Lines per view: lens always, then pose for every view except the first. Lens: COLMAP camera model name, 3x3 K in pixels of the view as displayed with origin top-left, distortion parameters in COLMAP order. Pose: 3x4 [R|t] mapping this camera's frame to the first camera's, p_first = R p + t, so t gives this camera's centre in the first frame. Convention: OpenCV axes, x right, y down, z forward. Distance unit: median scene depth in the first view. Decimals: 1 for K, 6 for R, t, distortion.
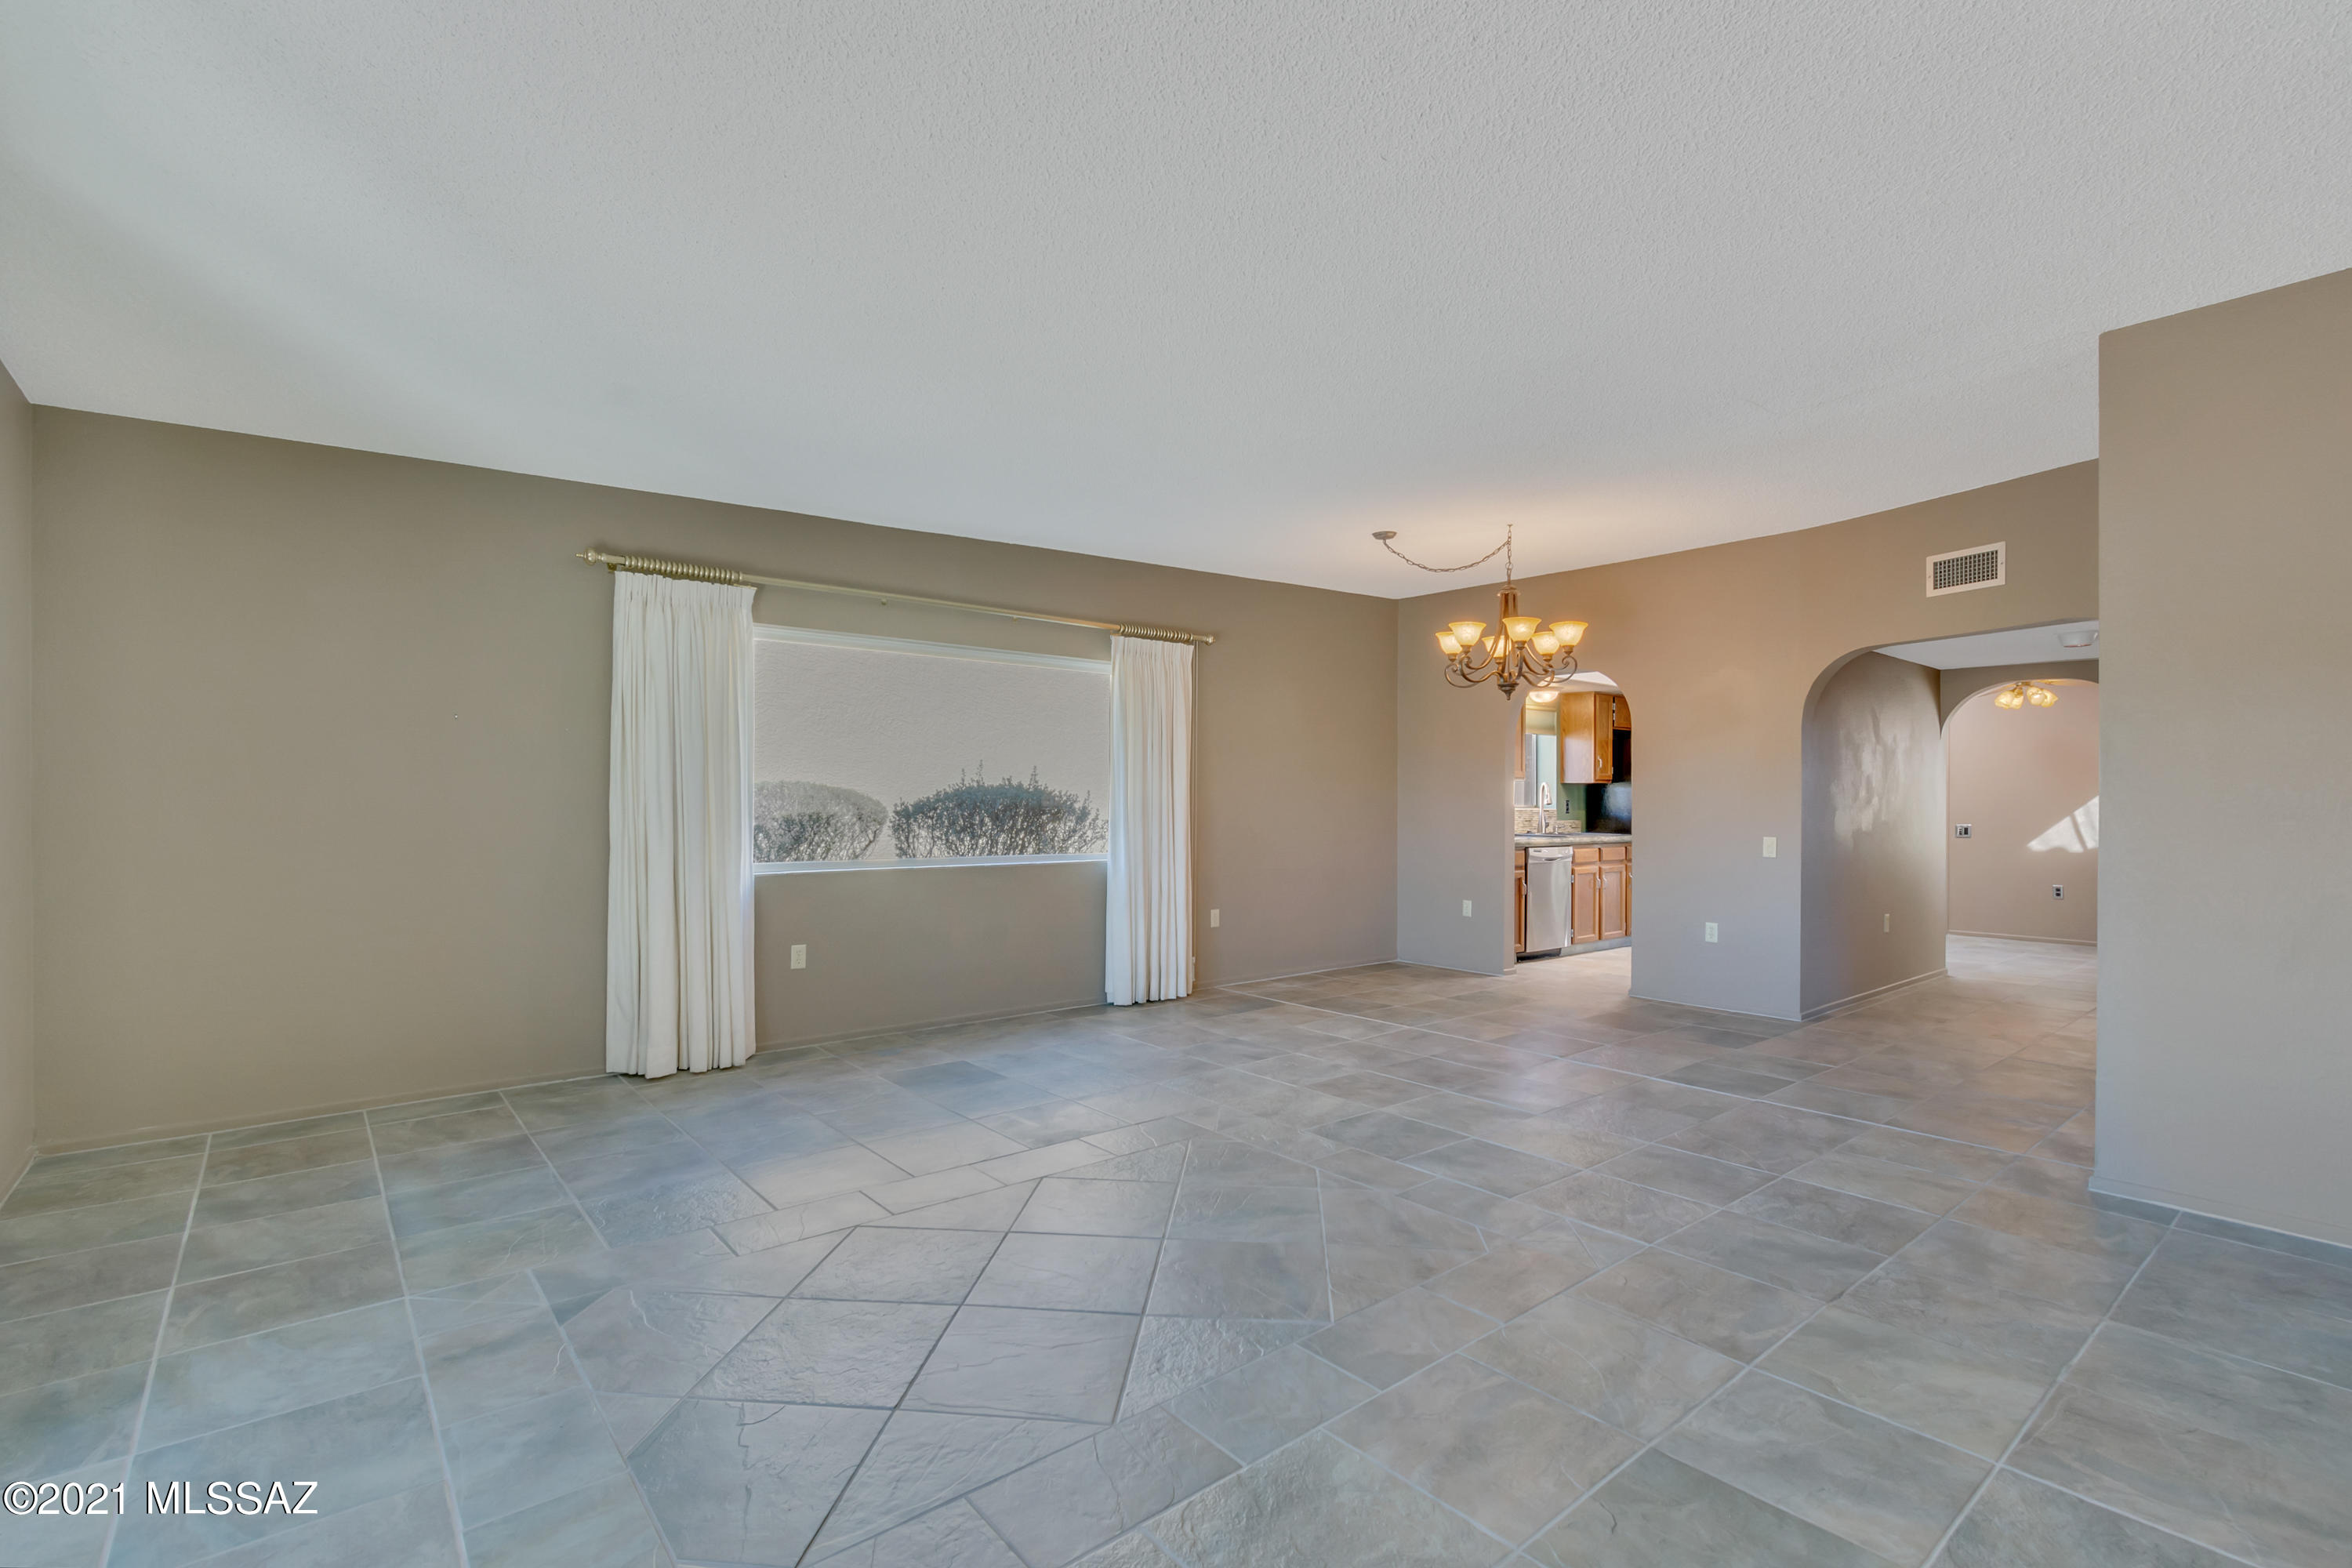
lens RADIAL K [[1075.8, 0, 1190.3], [0, 1075.8, 809.6], [0, 0, 1]] dist [0.002336, -0.000975]
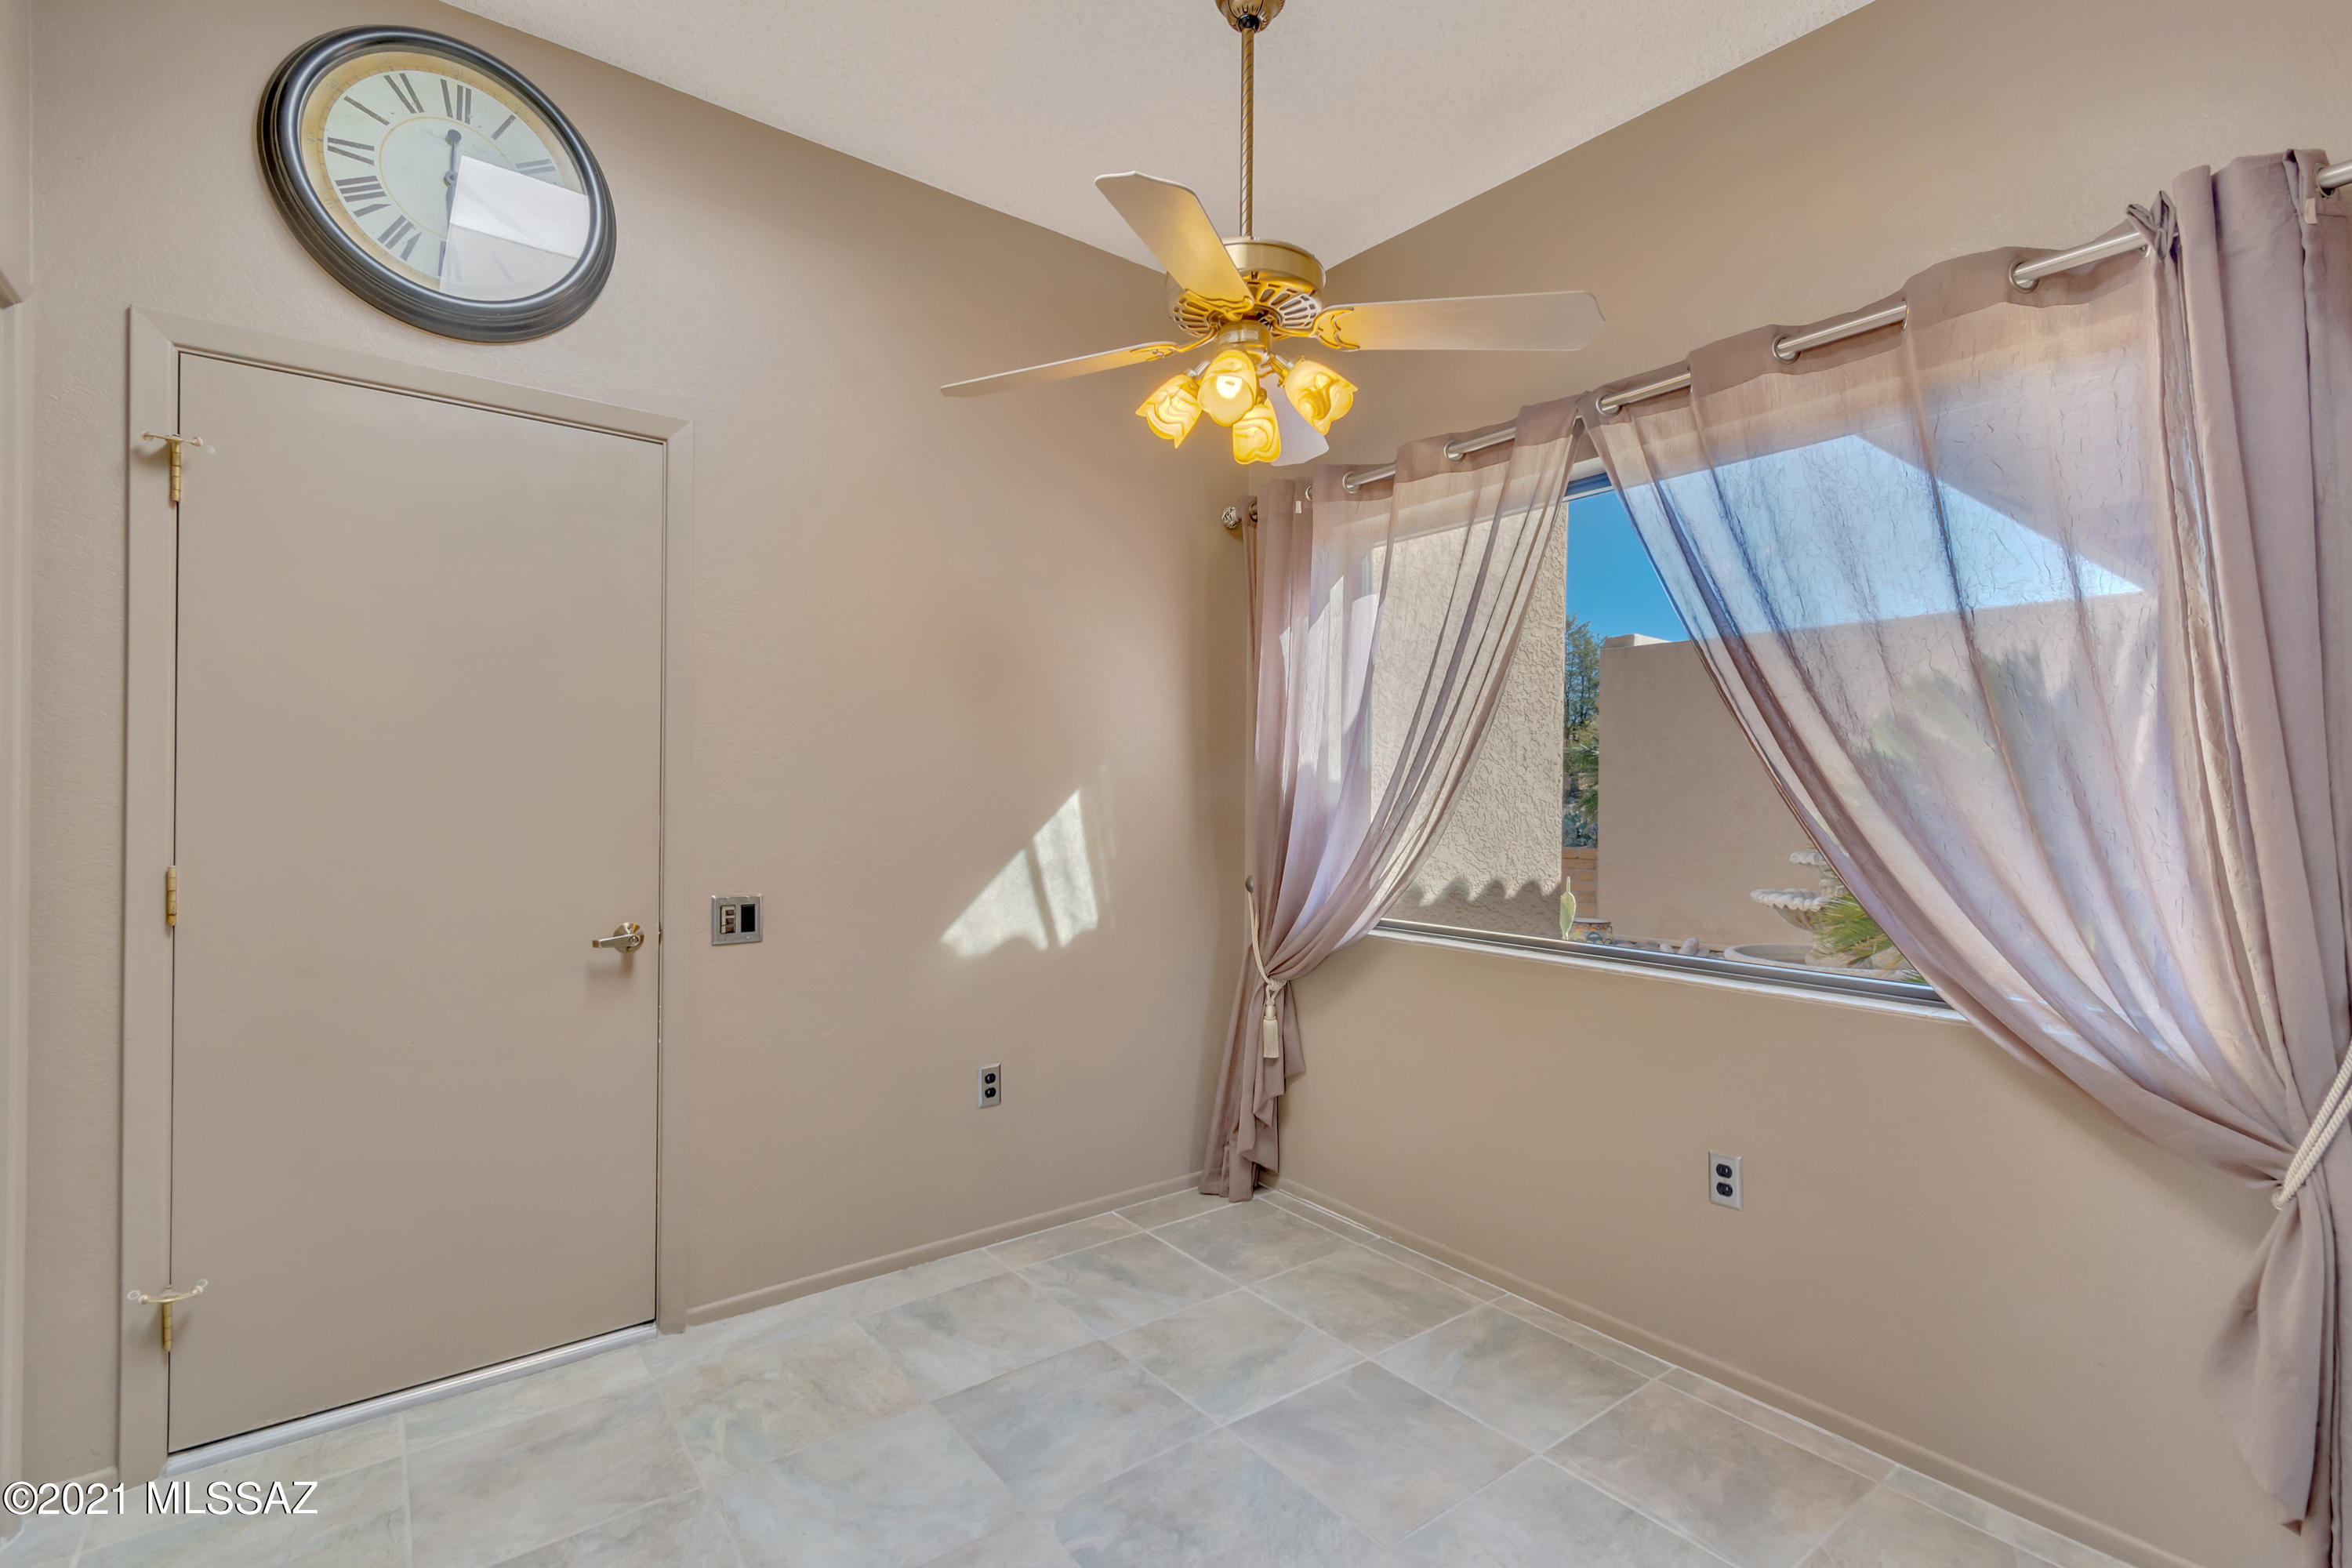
lens RADIAL K [[1075.8, 0, 1193.2], [0, 1075.8, 792.1], [0, 0, 1]] dist [0.002336, -0.000975]
pose [[0.038053, -0.007804, 0.999245, 0.911172], [-0.008054, 0.999935, 0.008116, -0.028486], [-0.999243, -0.008356, 0.037987, 1.753227]]
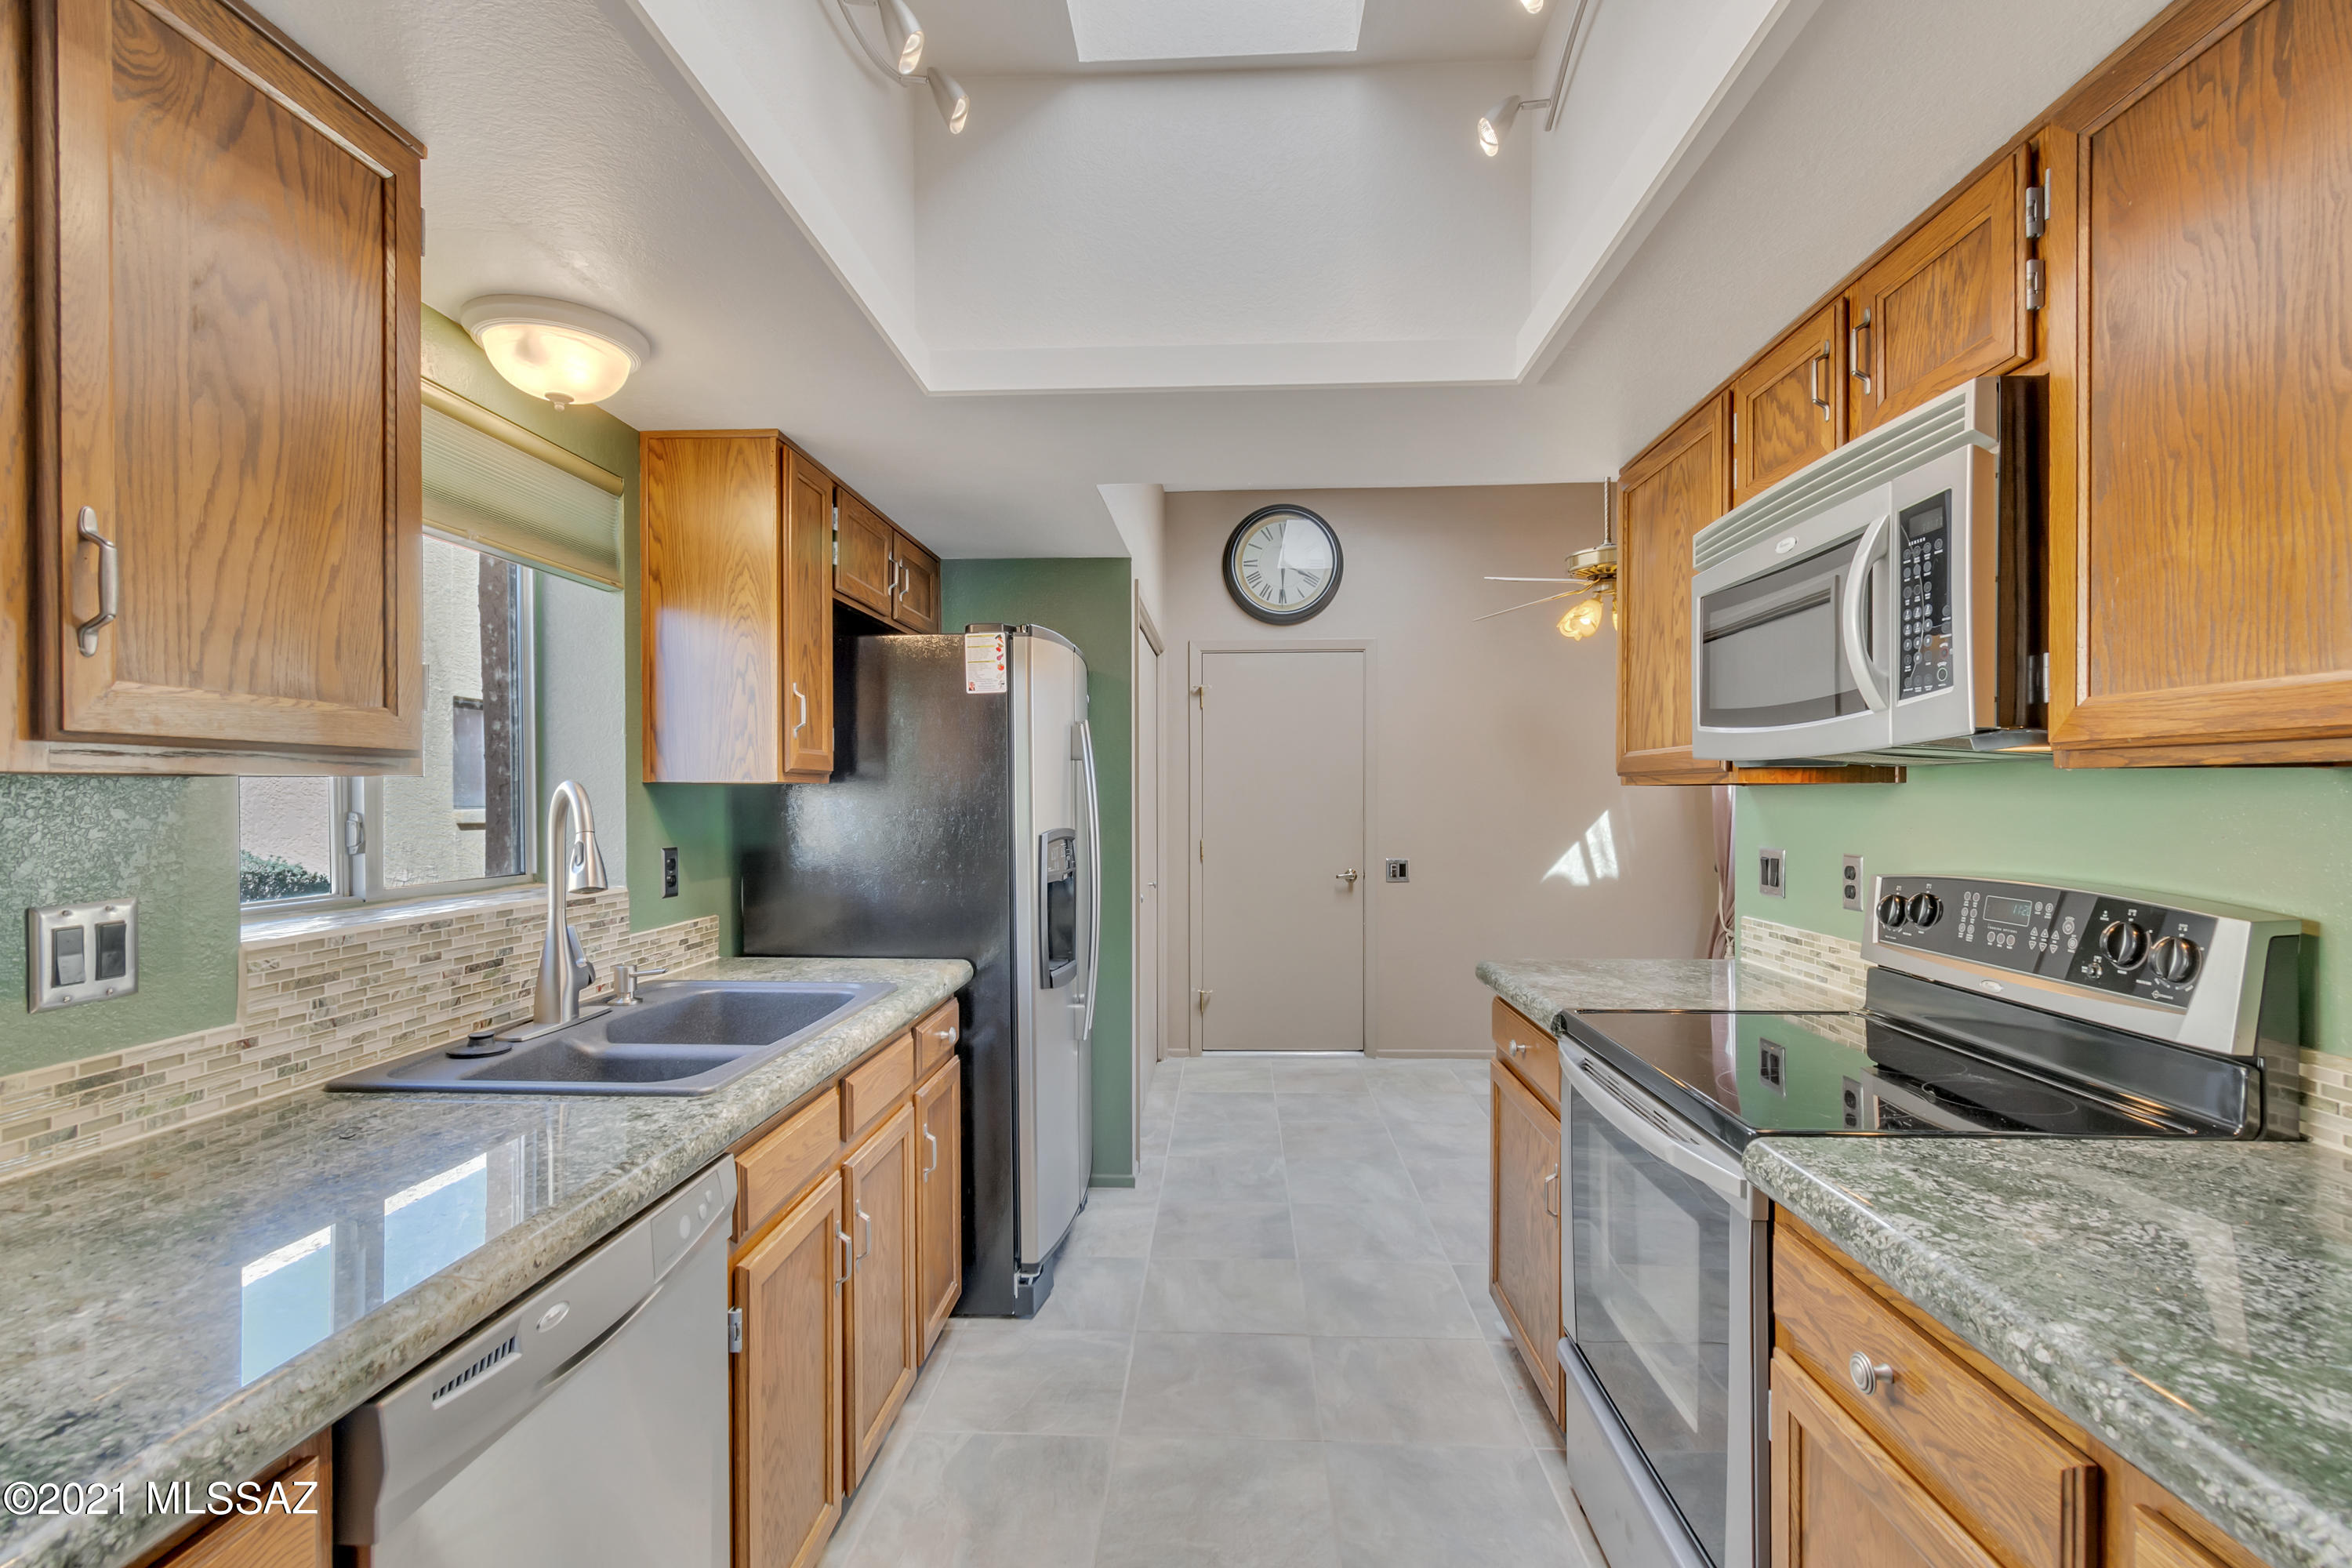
lens RADIAL K [[1075.8, 0, 1193.3], [0, 1075.8, 801.8], [0, 0, 1]] dist [0.002336, -0.000975]
pose [[0.675623, -0.009514, 0.737186, 0.467166], [0.006848, 0.999955, 0.006630, -0.039588], [-0.737215, 0.000569, 0.675657, 1.399542]]
